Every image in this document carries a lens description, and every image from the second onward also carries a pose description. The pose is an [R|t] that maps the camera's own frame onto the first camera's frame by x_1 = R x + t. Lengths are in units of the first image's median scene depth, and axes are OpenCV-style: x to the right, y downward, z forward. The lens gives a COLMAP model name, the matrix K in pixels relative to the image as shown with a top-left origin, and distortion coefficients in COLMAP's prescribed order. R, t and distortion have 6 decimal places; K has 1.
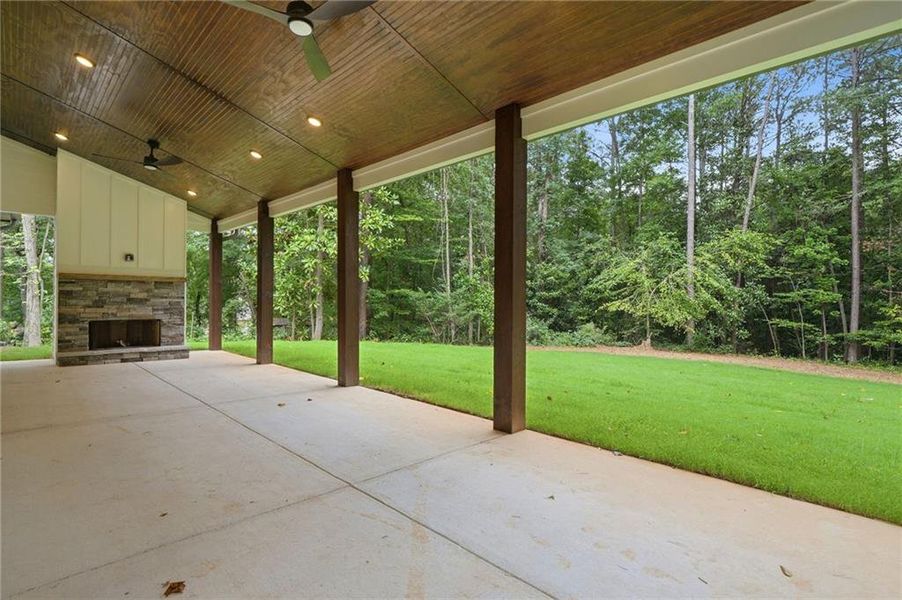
lens RADIAL K [[421.5, 0, 445.4], [0, 421.5, 297.4], [0, 0, 1]] dist [-0.001977, -0.000378]
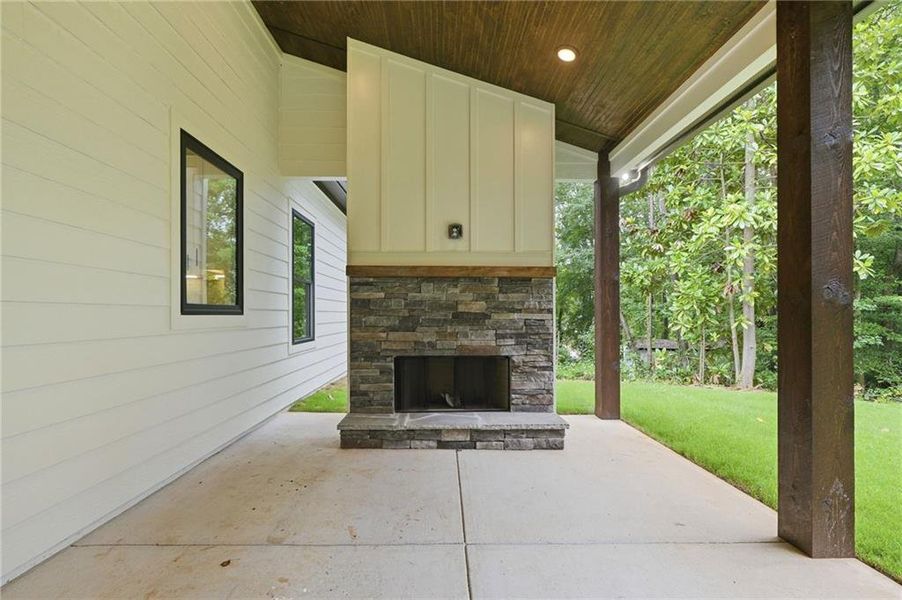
lens RADIAL K [[439.2, 0, 451.2], [0, 439.2, 306.8], [0, 0, 1]] dist [0.002262, 0.000394]
pose [[0.716916, -0.018704, -0.696909, -0.385102], [0.008230, 0.999797, -0.018367, 0.004705], [0.697111, 0.007432, 0.716924, 0.611185]]
